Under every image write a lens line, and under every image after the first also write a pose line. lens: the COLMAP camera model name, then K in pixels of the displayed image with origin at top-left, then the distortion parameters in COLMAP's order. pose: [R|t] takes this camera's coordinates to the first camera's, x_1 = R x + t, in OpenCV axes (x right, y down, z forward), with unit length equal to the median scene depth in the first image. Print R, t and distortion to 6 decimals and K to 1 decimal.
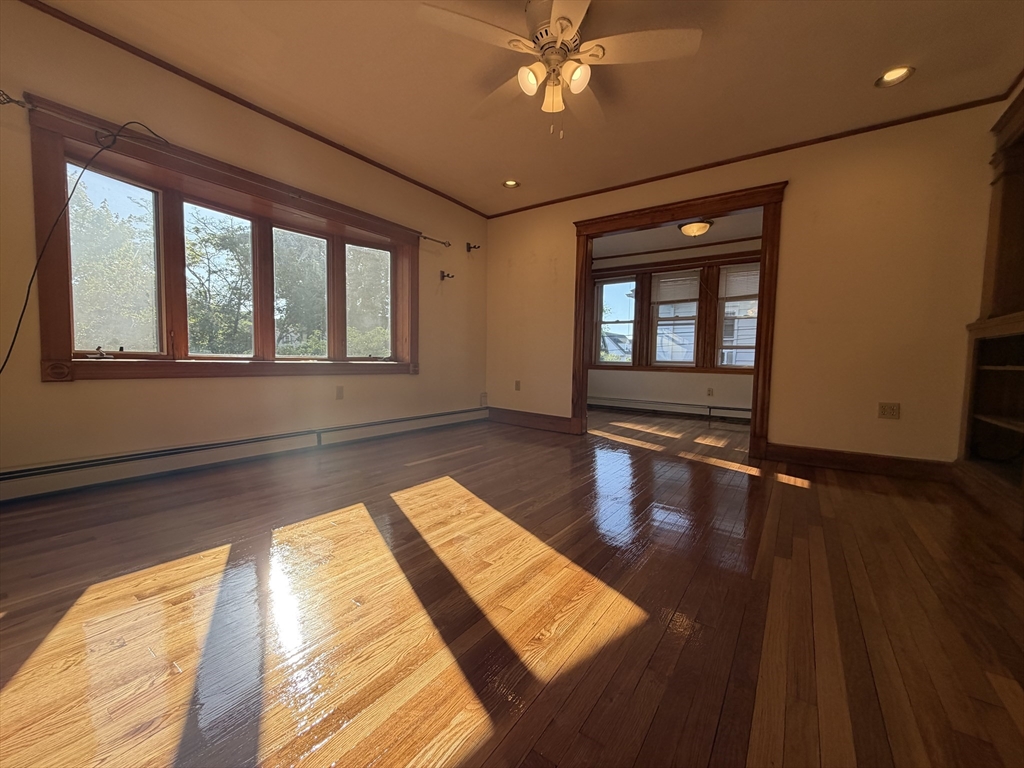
lens RADIAL K [[407.0, 0, 508.6], [0, 407.0, 384.7], [0, 0, 1]] dist [0.000737, 0.000108]
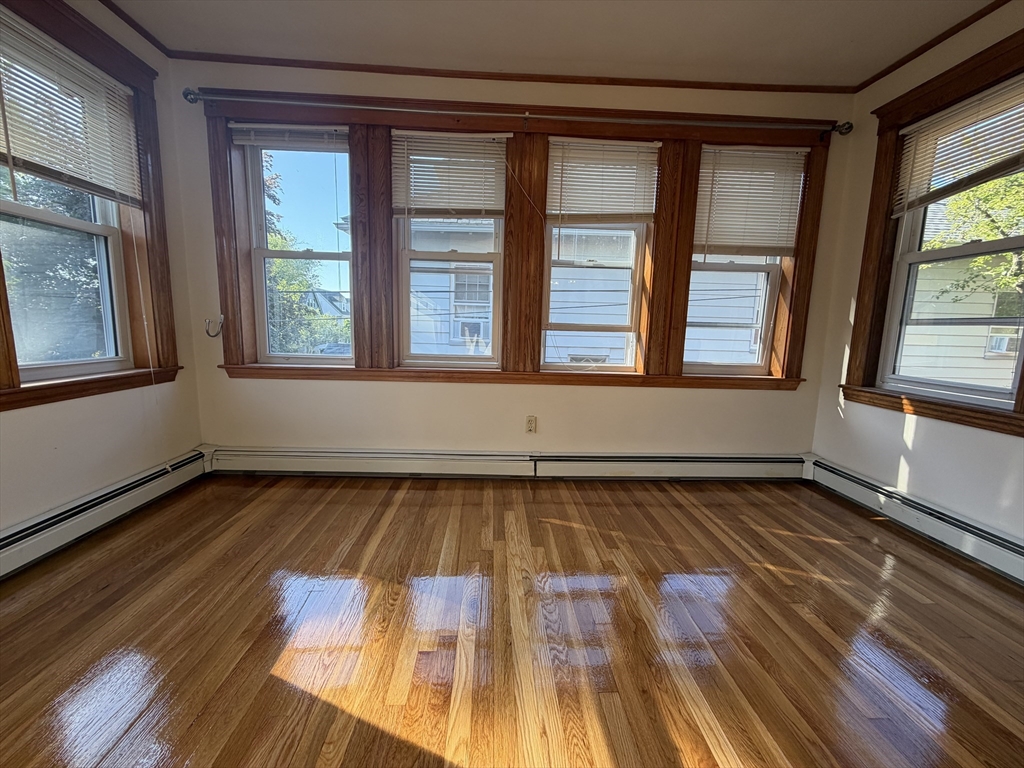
lens RADIAL K [[407.0, 0, 508.6], [0, 407.0, 384.7], [0, 0, 1]] dist [0.000737, 0.000108]
pose [[0.791719, -0.089751, 0.604257, 0.191000], [0.029297, 0.993589, 0.109193, -0.074496], [-0.610183, -0.068747, 0.789272, 0.628003]]
